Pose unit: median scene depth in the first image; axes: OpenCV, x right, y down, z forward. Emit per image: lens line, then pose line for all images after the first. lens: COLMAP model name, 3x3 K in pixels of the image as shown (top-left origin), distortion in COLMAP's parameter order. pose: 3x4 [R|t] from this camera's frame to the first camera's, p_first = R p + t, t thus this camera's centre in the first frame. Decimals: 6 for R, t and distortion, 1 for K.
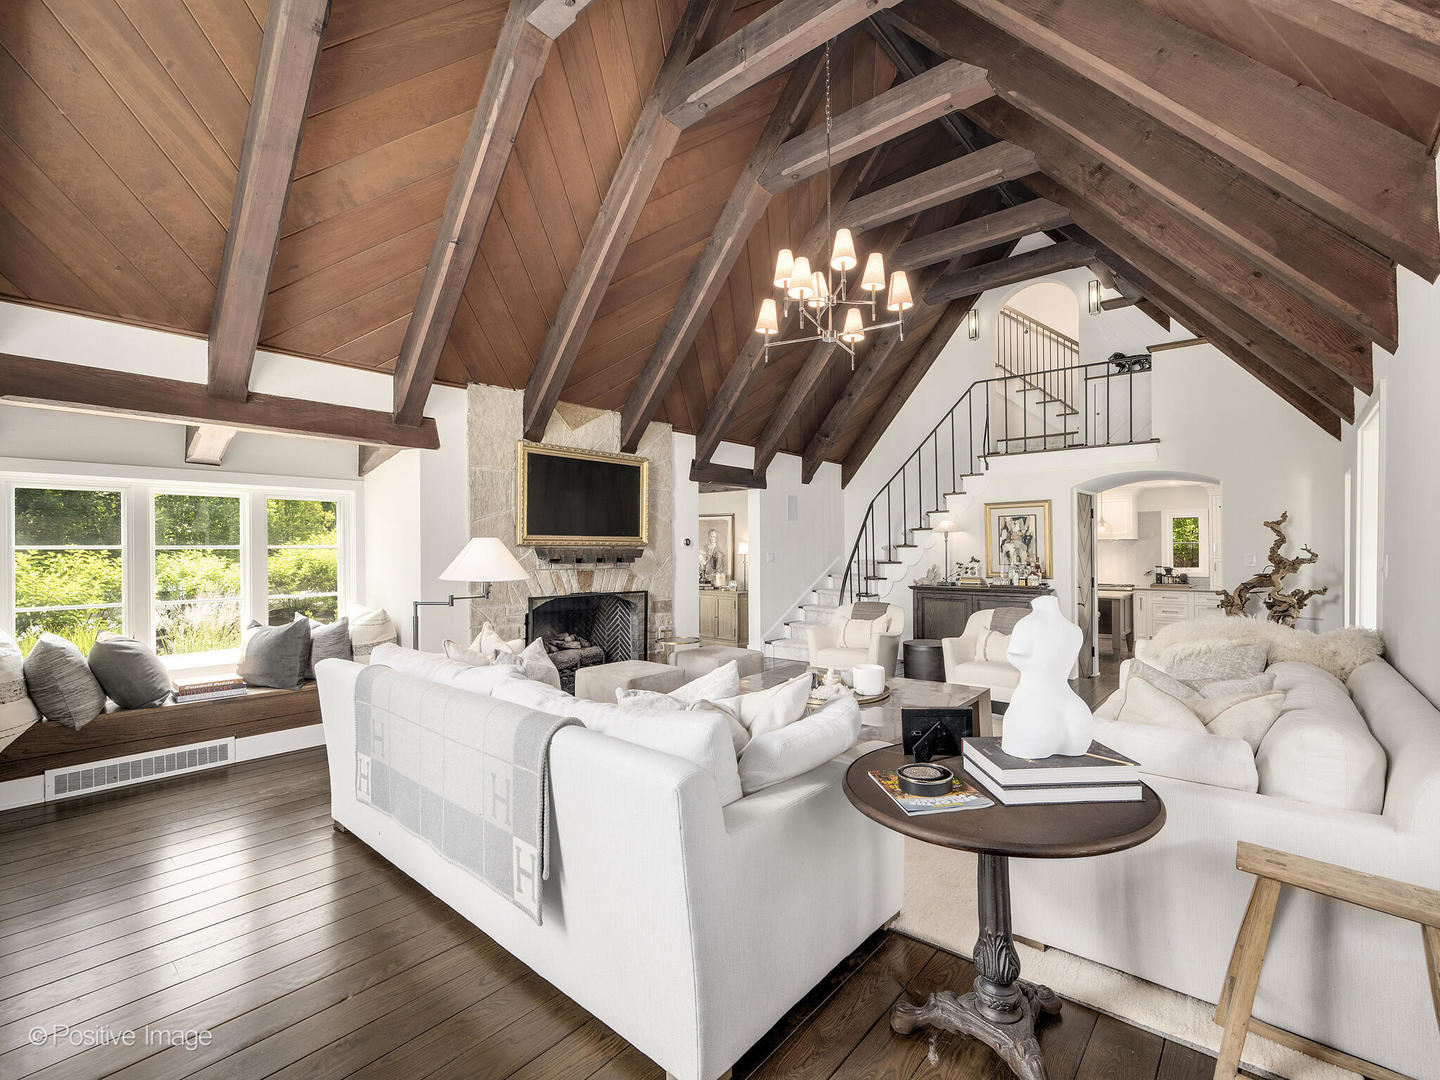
lens RADIAL K [[641.4, 0, 715.1], [0, 641.4, 549.2], [0, 0, 1]] dist [0.000492, 0.000052]
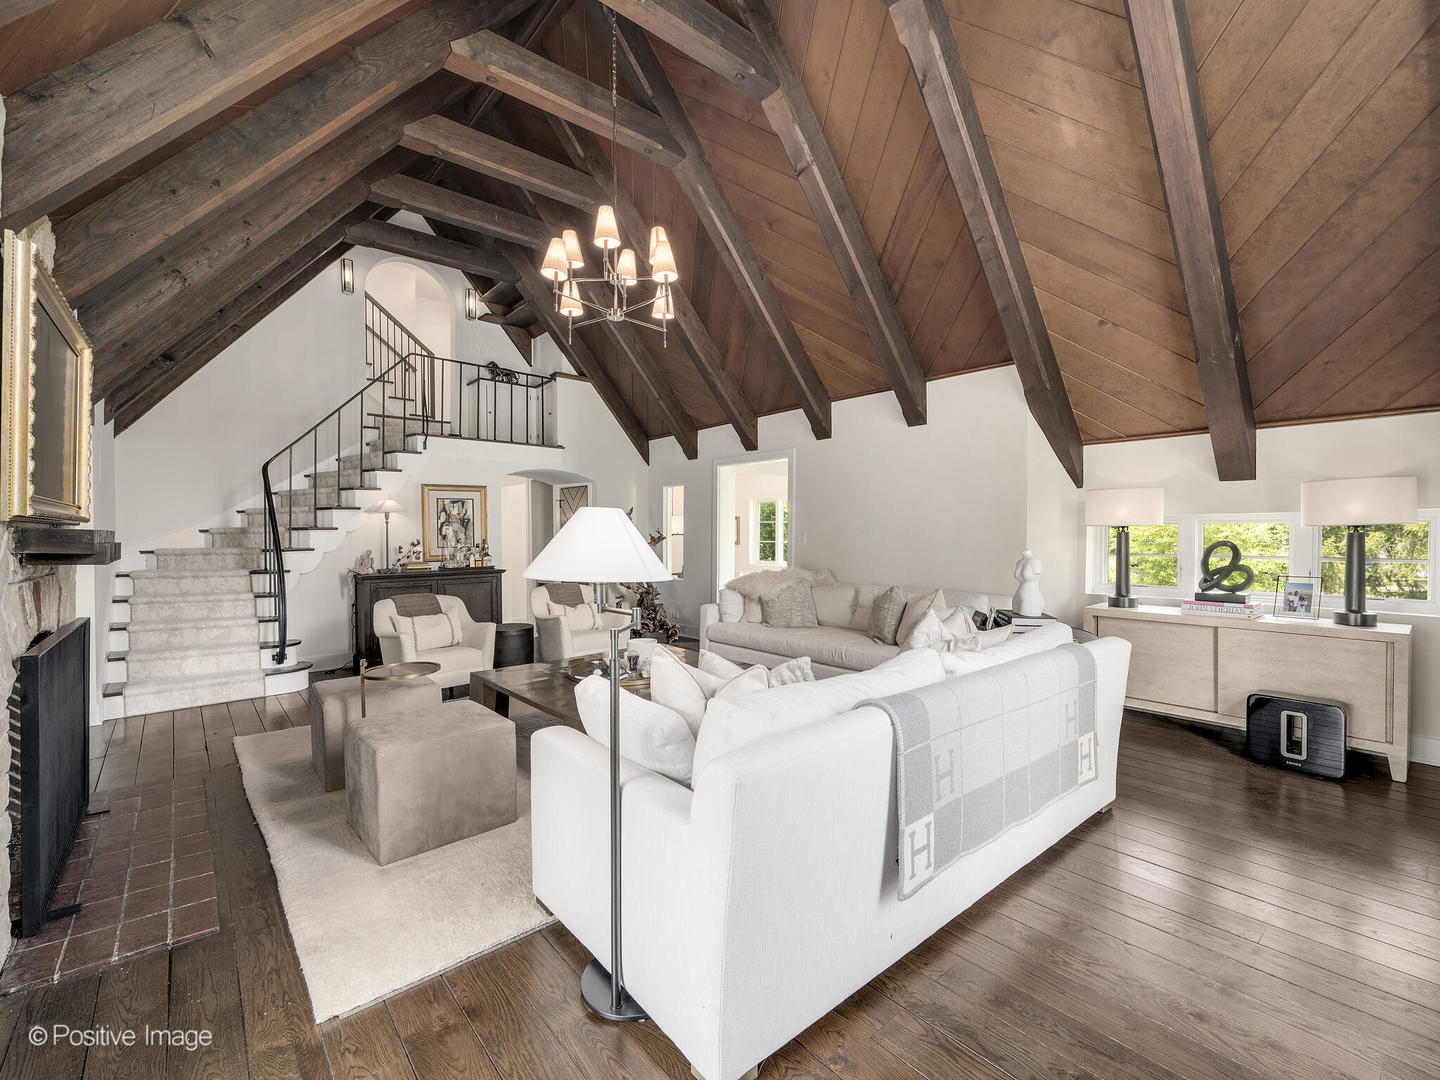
lens RADIAL K [[641.4, 0, 721.5], [0, 641.4, 529.7], [0, 0, 1]] dist [0.000492, 0.000052]
pose [[0.176783, 0.006067, 0.984231, -0.444934], [-0.008687, 0.999952, -0.004604, -0.002730], [-0.984211, -0.007736, 0.176828, 0.400334]]
